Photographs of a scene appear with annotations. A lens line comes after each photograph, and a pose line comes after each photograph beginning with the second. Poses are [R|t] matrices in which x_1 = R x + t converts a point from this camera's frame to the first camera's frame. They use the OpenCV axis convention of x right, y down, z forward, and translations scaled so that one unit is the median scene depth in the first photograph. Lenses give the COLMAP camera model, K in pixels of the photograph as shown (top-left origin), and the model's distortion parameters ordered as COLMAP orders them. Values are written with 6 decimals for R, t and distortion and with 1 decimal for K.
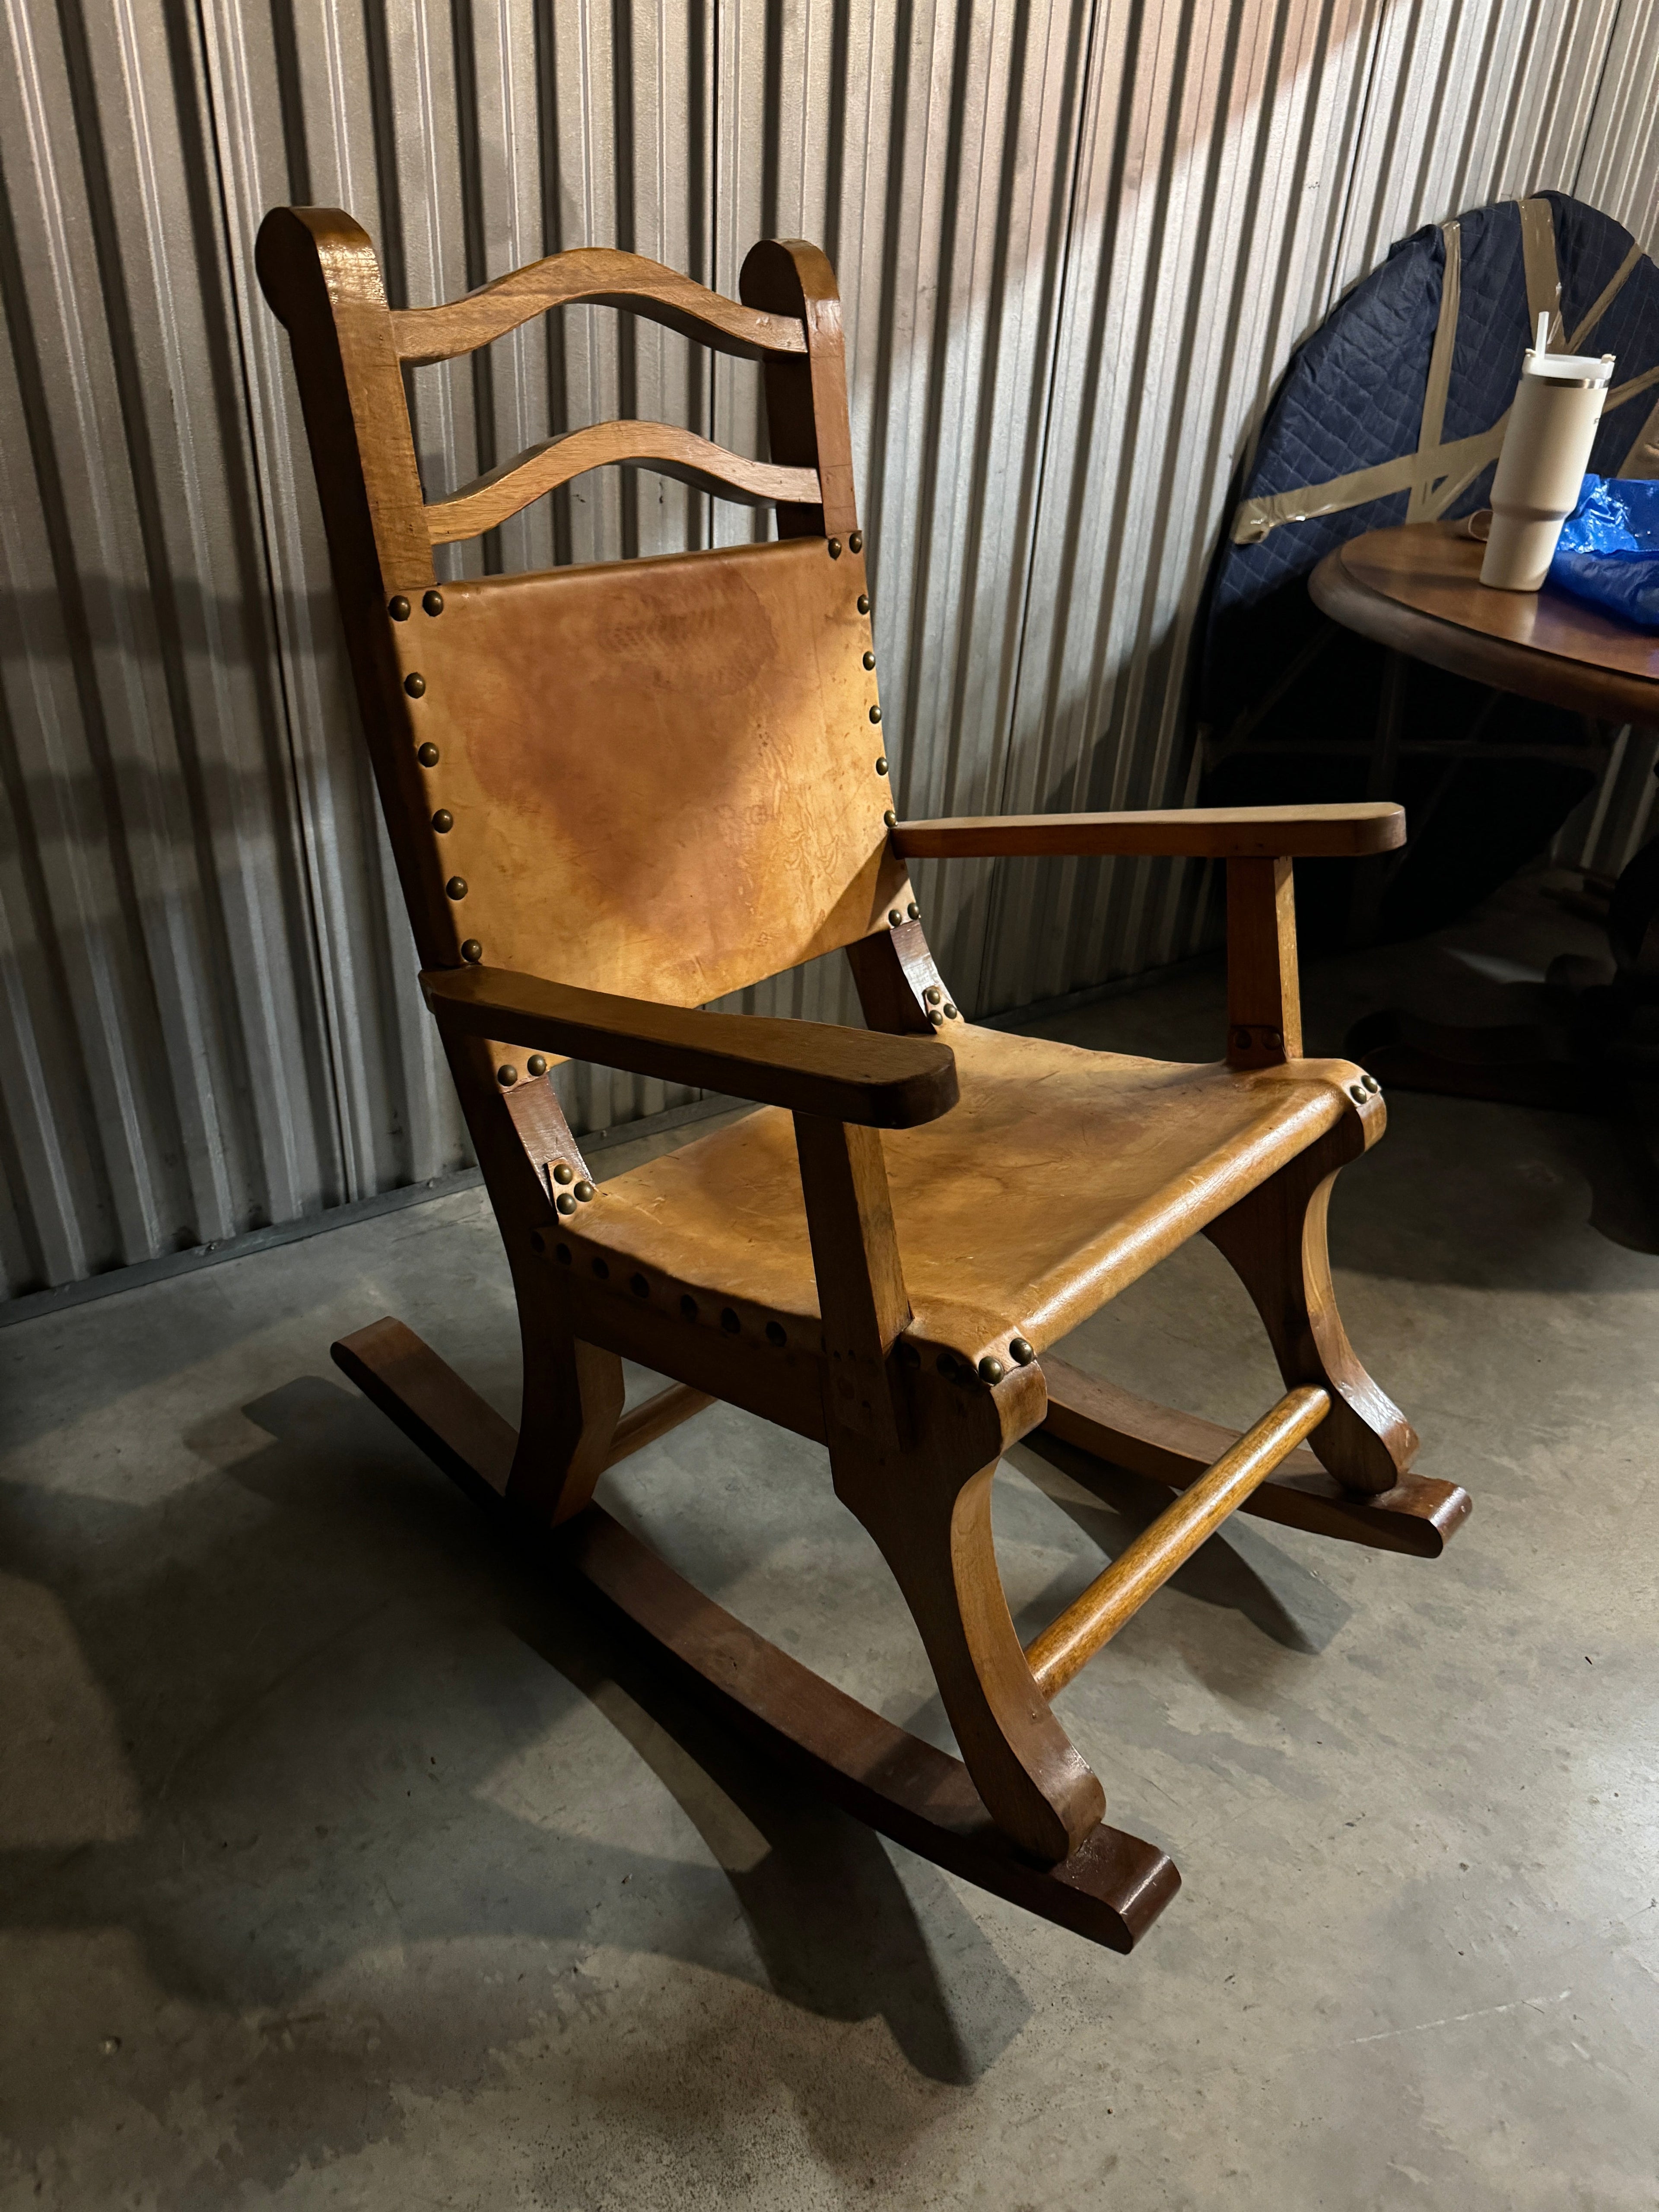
lens RADIAL K [[1574.0, 0, 828.7], [0, 1574.0, 1100.3], [0, 0, 1]] dist [-0.004012, -0.008224]
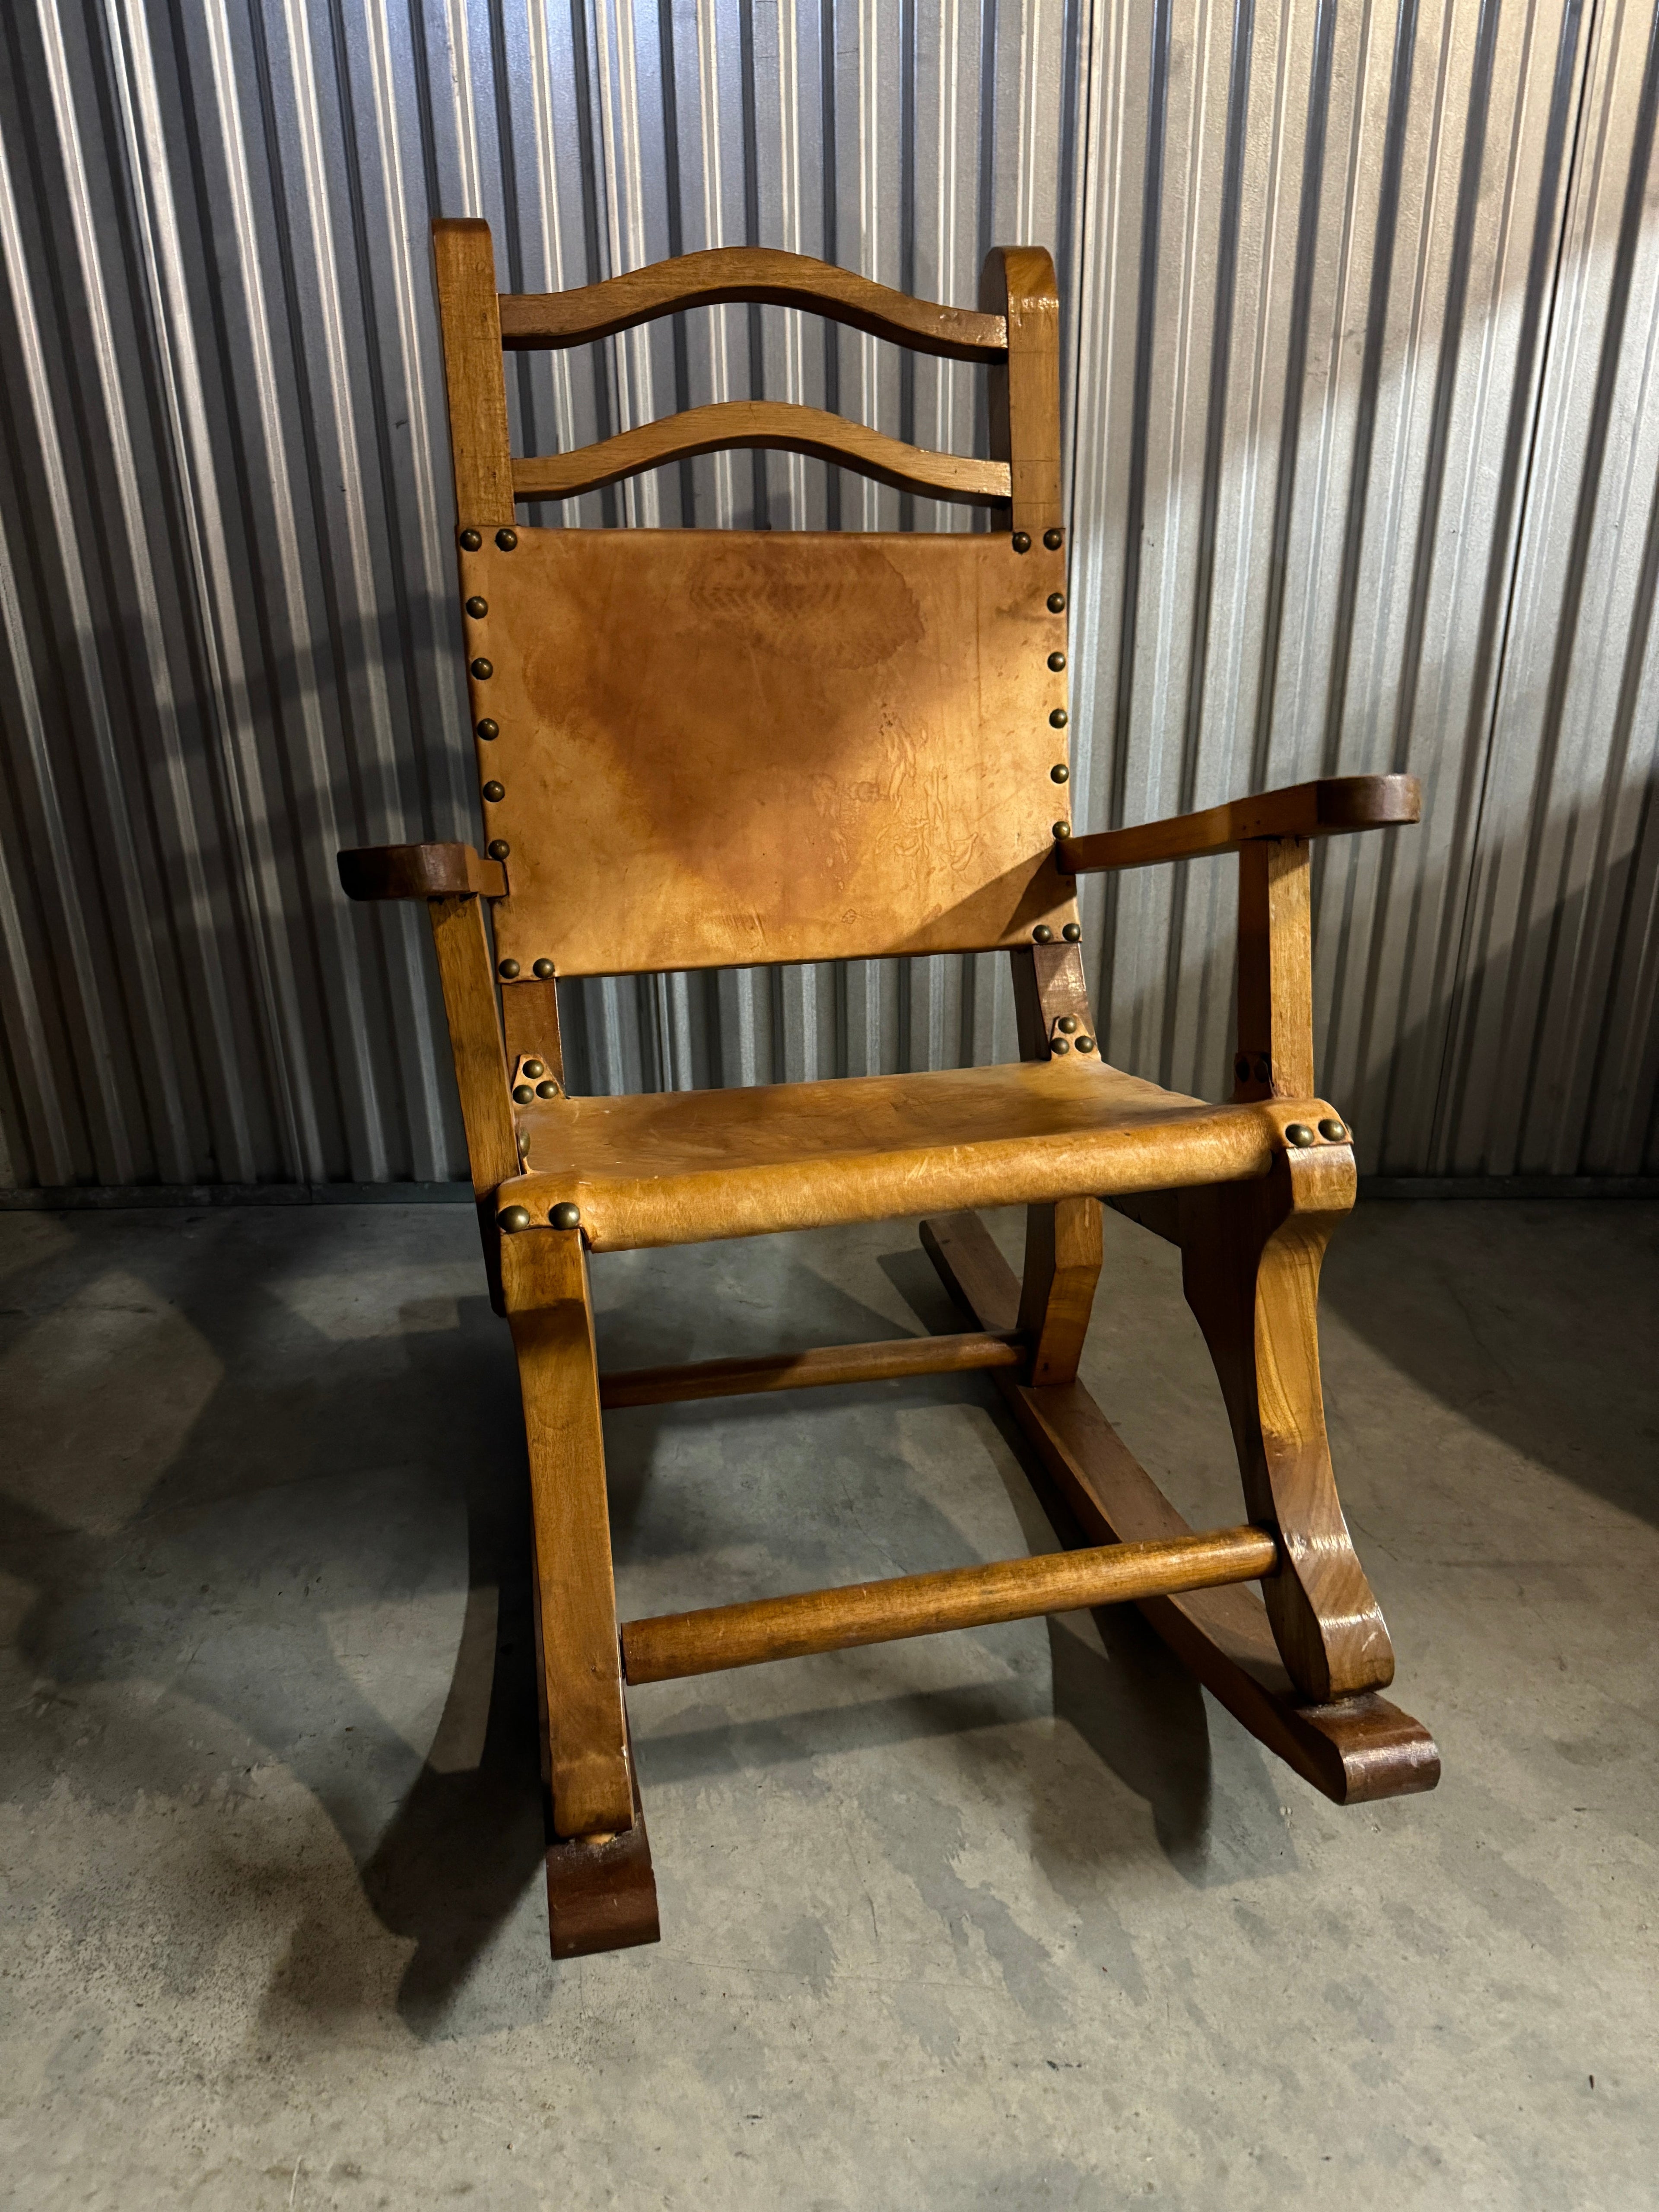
lens RADIAL K [[1579.4, 0, 829.5], [0, 1579.4, 1106.0], [0, 0, 1]] dist [-0.002594, -0.006701]
pose [[0.810403, 0.166012, -0.561860, 0.557351], [-0.245804, 0.966871, -0.068857, 0.089022], [0.531815, 0.193909, 0.824361, 0.217079]]
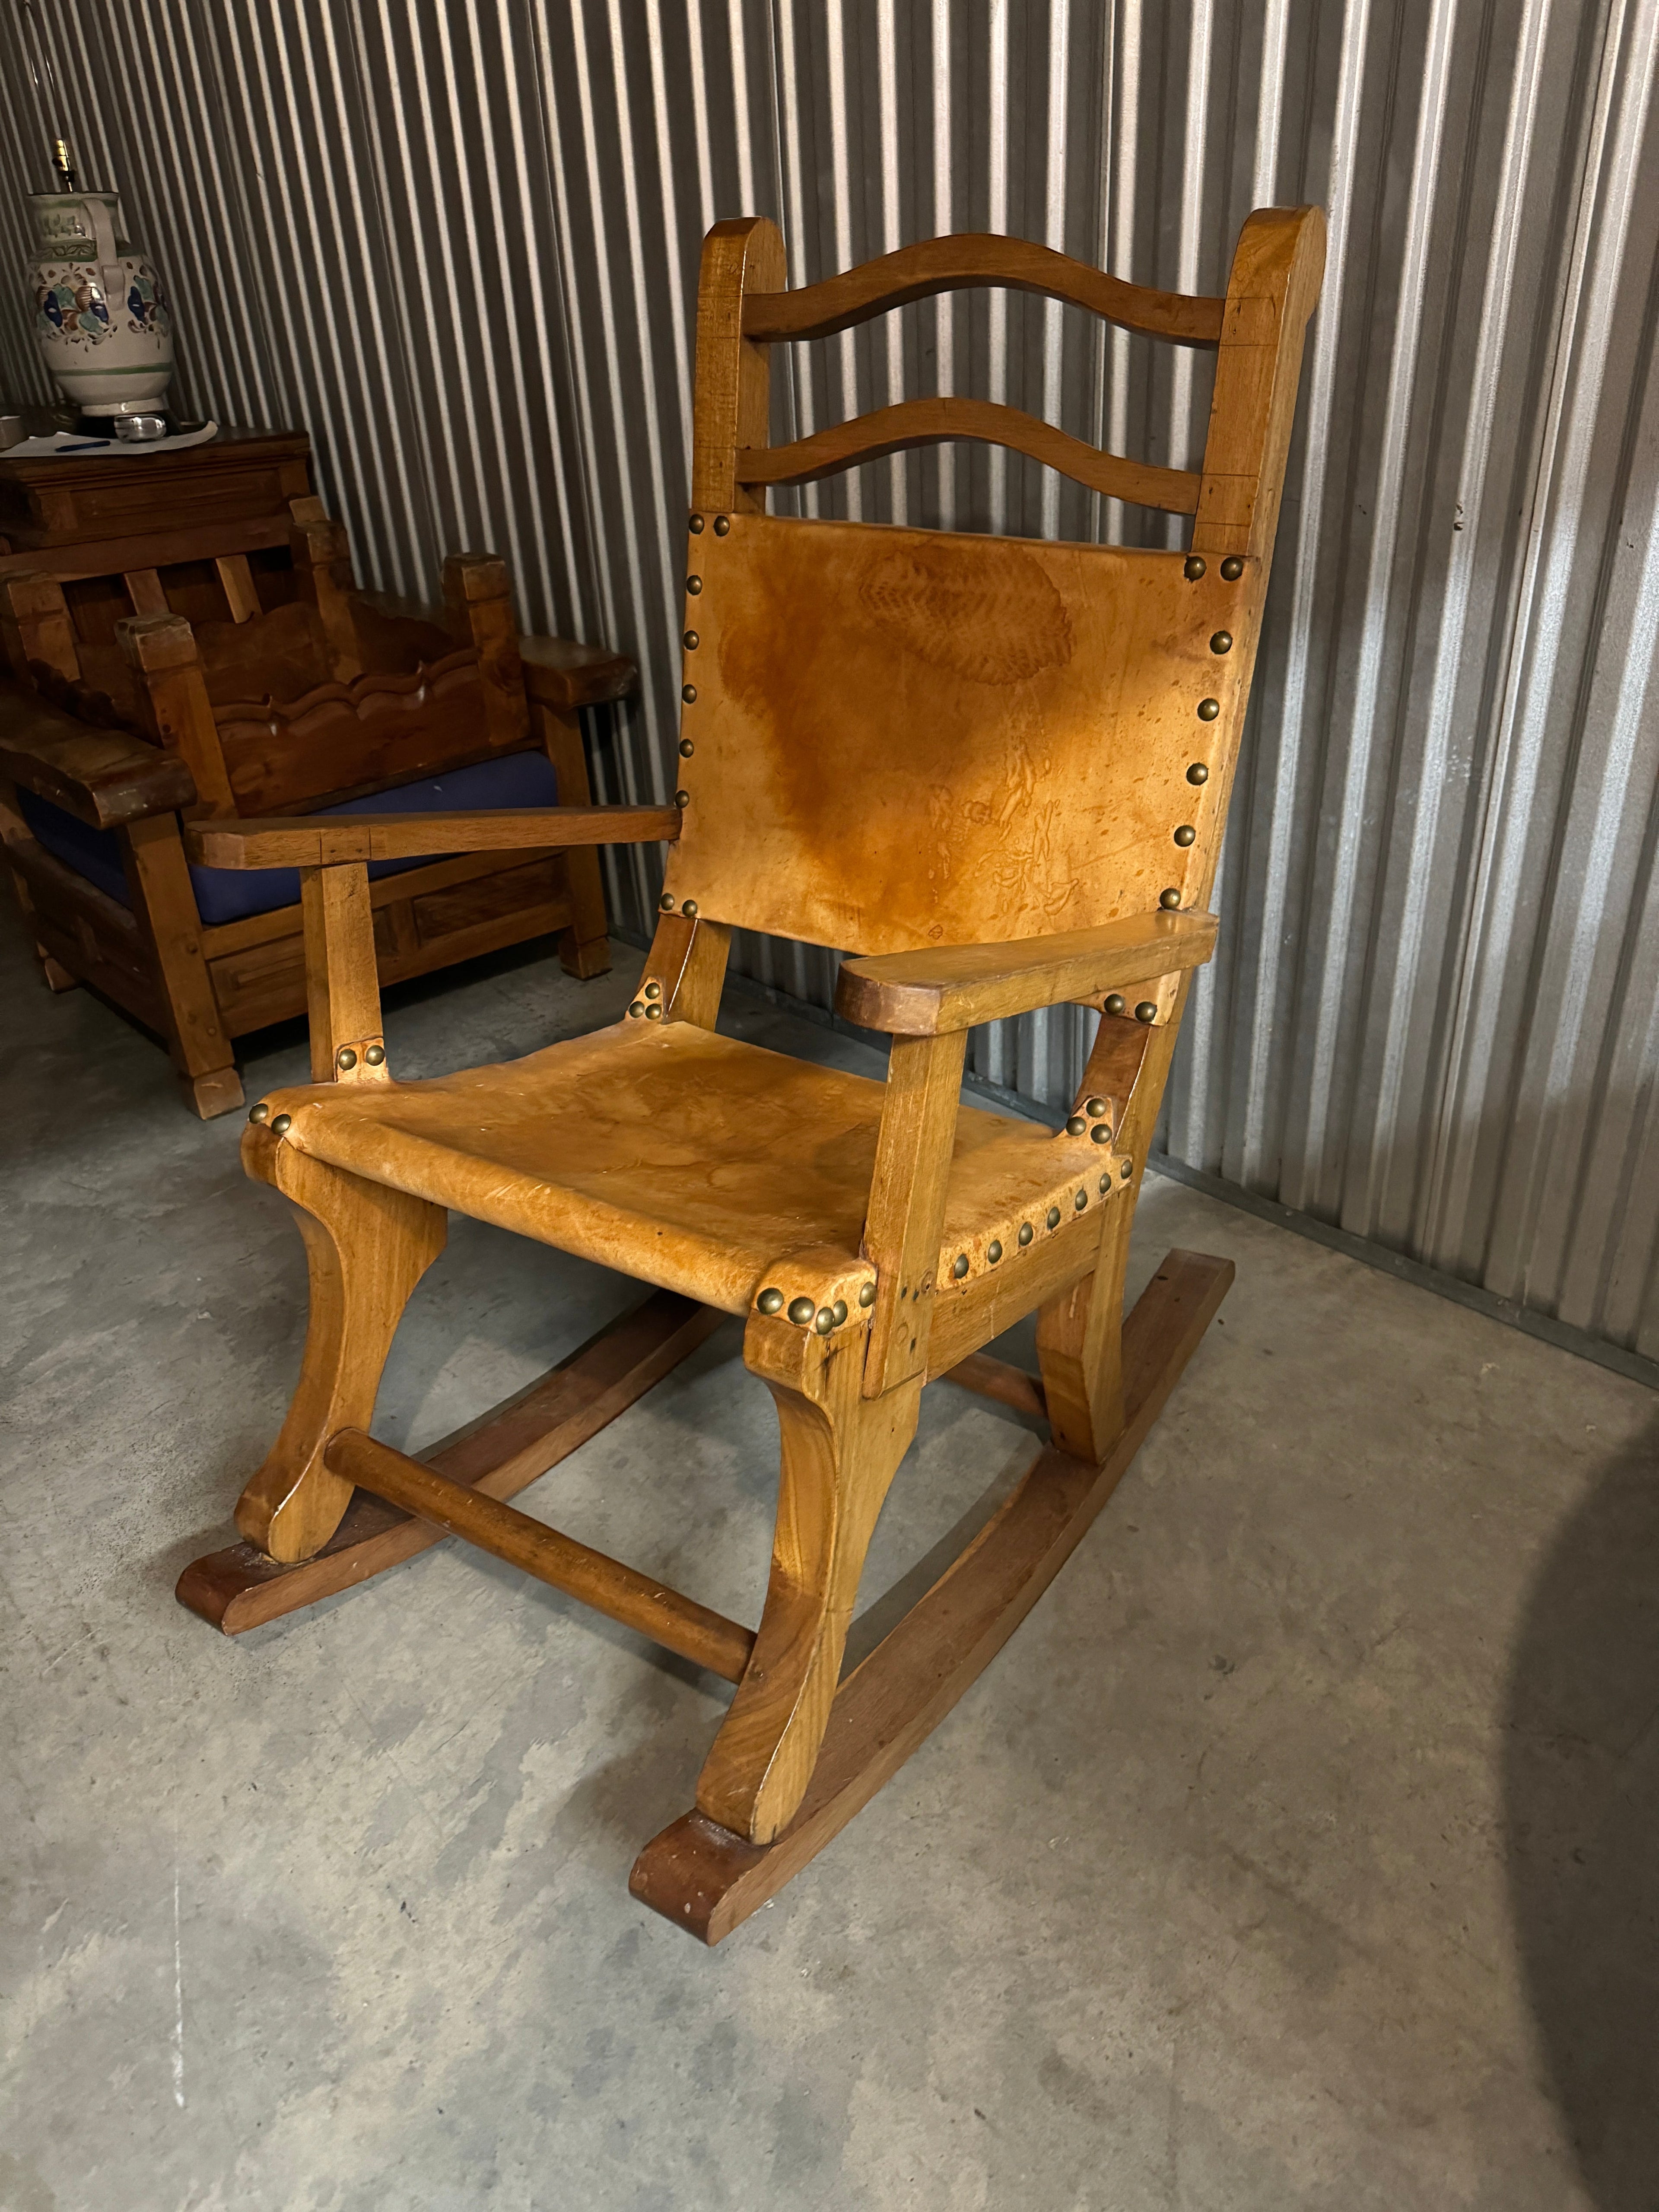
lens RADIAL K [[1574.0, 0, 828.7], [0, 1574.0, 1100.3], [0, 0, 1]] dist [-0.004012, -0.008224]
pose [[0.136508, 0.428359, -0.893238, 0.928862], [-0.445892, 0.831745, 0.330727, -0.330273], [0.884616, 0.353141, 0.304542, 0.725344]]
